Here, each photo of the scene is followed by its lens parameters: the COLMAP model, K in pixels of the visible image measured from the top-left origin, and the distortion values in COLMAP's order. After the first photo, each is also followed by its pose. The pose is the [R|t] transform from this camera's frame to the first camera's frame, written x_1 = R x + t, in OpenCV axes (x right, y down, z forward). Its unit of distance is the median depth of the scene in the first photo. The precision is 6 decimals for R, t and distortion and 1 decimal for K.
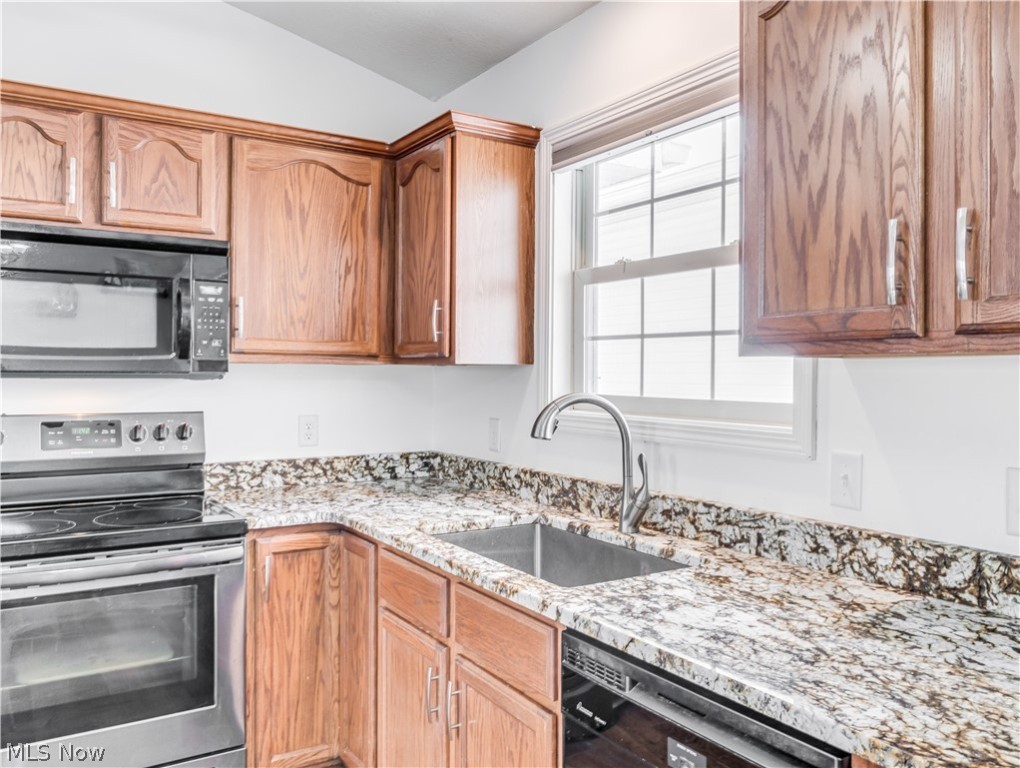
lens RADIAL K [[820.7, 0, 534.8], [0, 820.7, 371.4], [0, 0, 1]] dist [-0.008286, -0.003750]
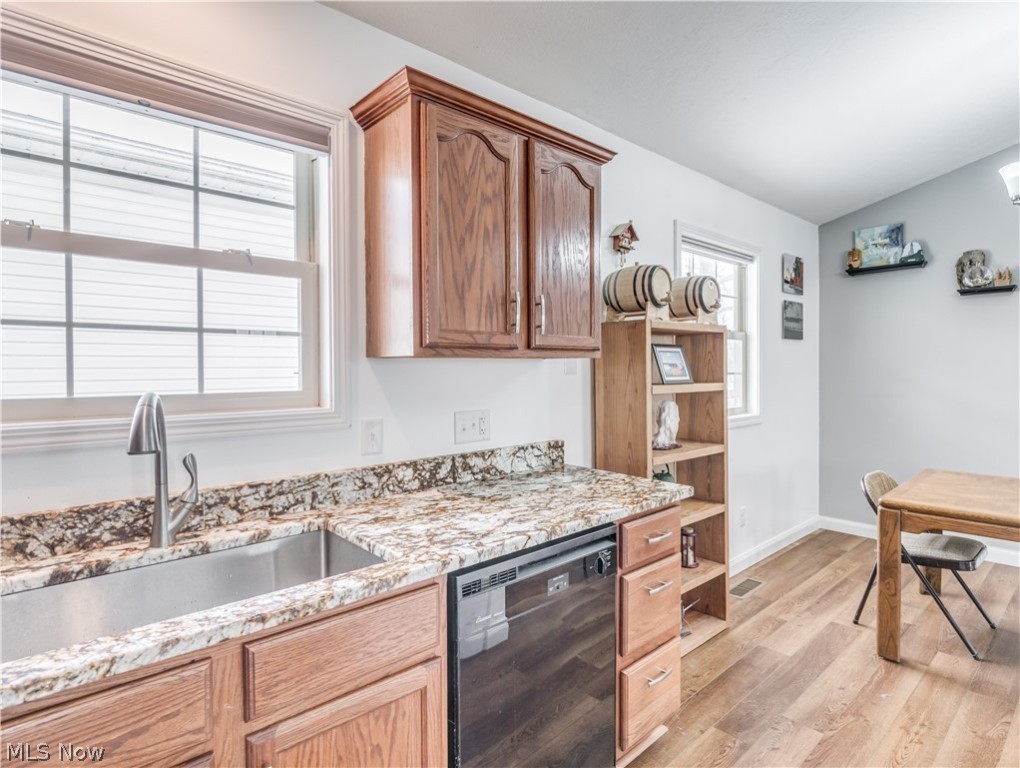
lens RADIAL K [[544.1, 0, 515.9], [0, 544.1, 376.4], [0, 0, 1]] dist [-0.003847, -0.002586]
pose [[-0.158981, -0.019002, 0.987099, -0.635941], [0.003724, 0.999796, 0.019846, 0.000333], [-0.987275, 0.006831, -0.158877, 0.845756]]
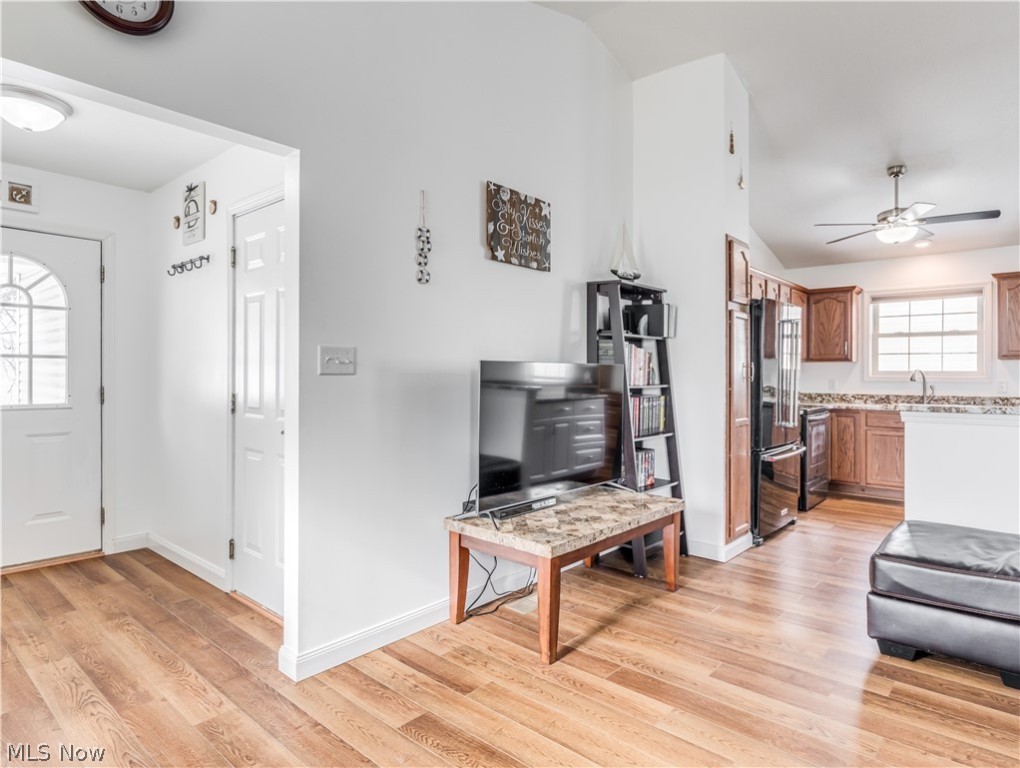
lens RADIAL K [[594.5, 0, 522.2], [0, 594.5, 378.0], [0, 0, 1]] dist [0.002228, -0.004923]
pose [[0.960284, -0.001413, 0.279020, -2.890517], [-0.002111, 0.999922, 0.012327, 0.044675], [-0.279016, -0.012426, 0.960206, -1.318382]]
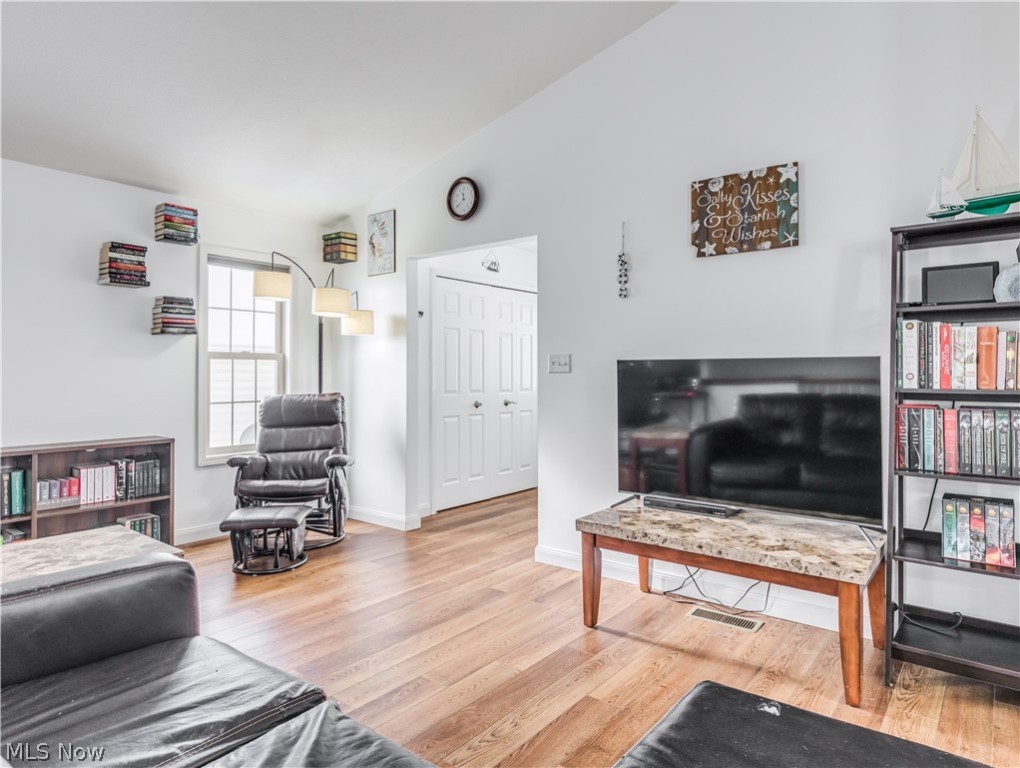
lens RADIAL K [[621.7, 0, 516.2], [0, 621.7, 373.9], [0, 0, 1]] dist [0.003815, -0.004545]
pose [[0.318932, -0.001471, -0.947776, -0.957208], [0.006808, 0.999977, 0.000739, 0.056499], [0.947753, -0.006688, 0.318934, -0.719847]]
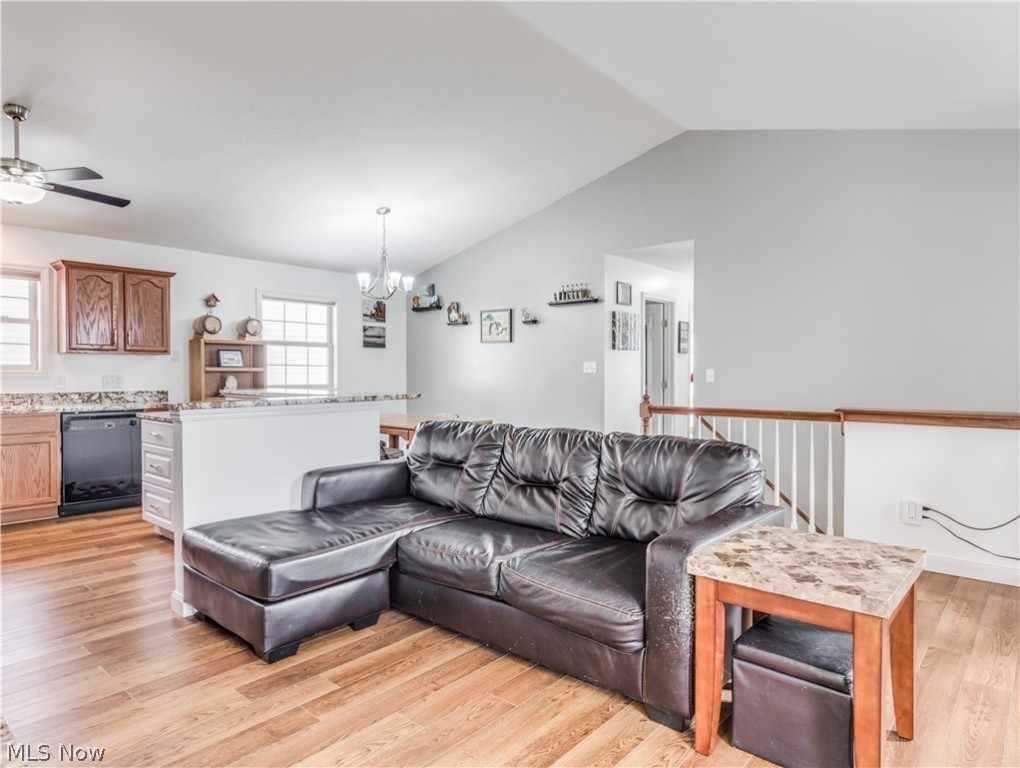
lens RADIAL K [[621.7, 0, 519.1], [0, 621.7, 380.5], [0, 0, 1]] dist [0.003815, -0.004545]
pose [[-0.276999, -0.017876, 0.960704, -3.161899], [-0.007557, 0.999837, 0.016426, 0.051293], [-0.960840, -0.002710, -0.277089, -0.360985]]
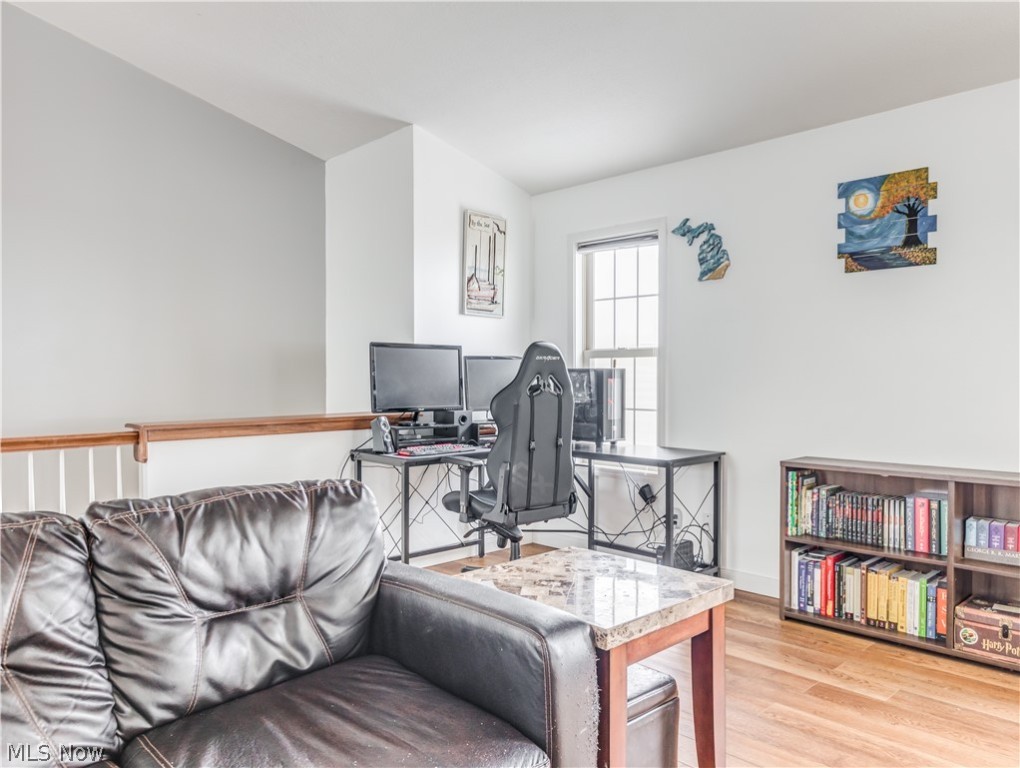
lens RADIAL K [[745.1, 0, 534.6], [0, 745.1, 390.2], [0, 0, 1]] dist [-0.000059, 0.004689]
pose [[-0.979307, 0.001783, -0.202373, -1.943117], [-0.001618, 0.999860, 0.016637, 0.060426], [0.202374, 0.016621, -0.979167, -0.052368]]
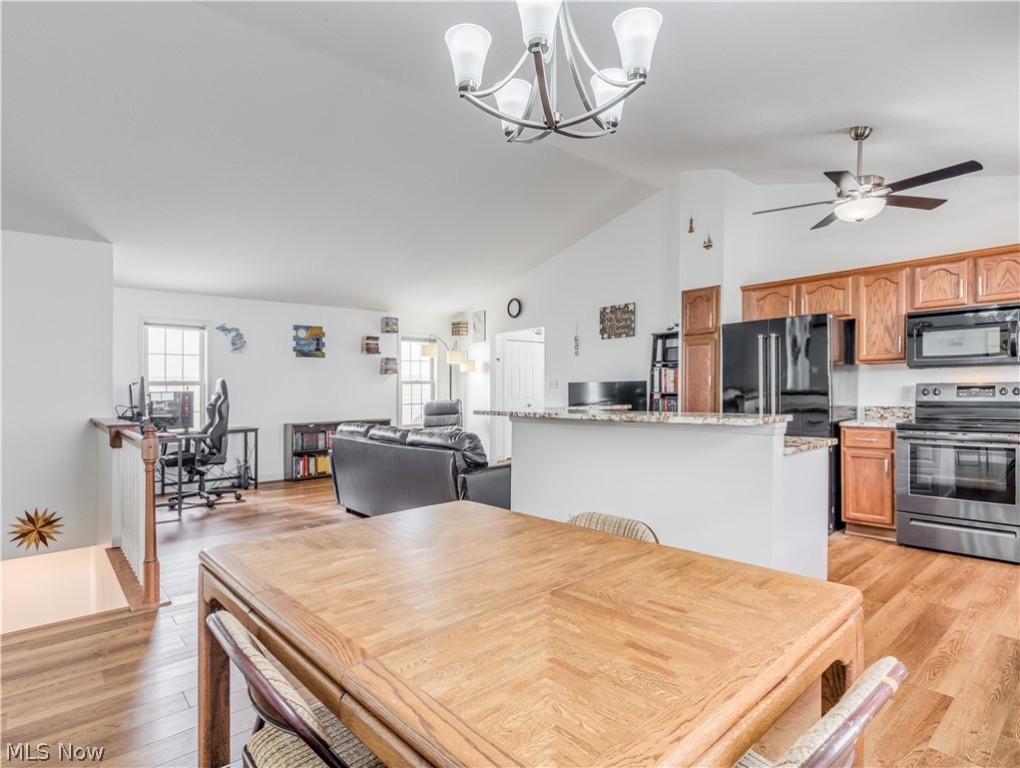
lens RADIAL K [[544.1, 0, 518.5], [0, 544.1, 398.7], [0, 0, 1]] dist [-0.003847, -0.002586]
pose [[0.146606, 0.010535, -0.989139, 1.162851], [0.019678, 0.999714, 0.013564, 0.073305], [0.988999, -0.021453, 0.146357, -0.782353]]
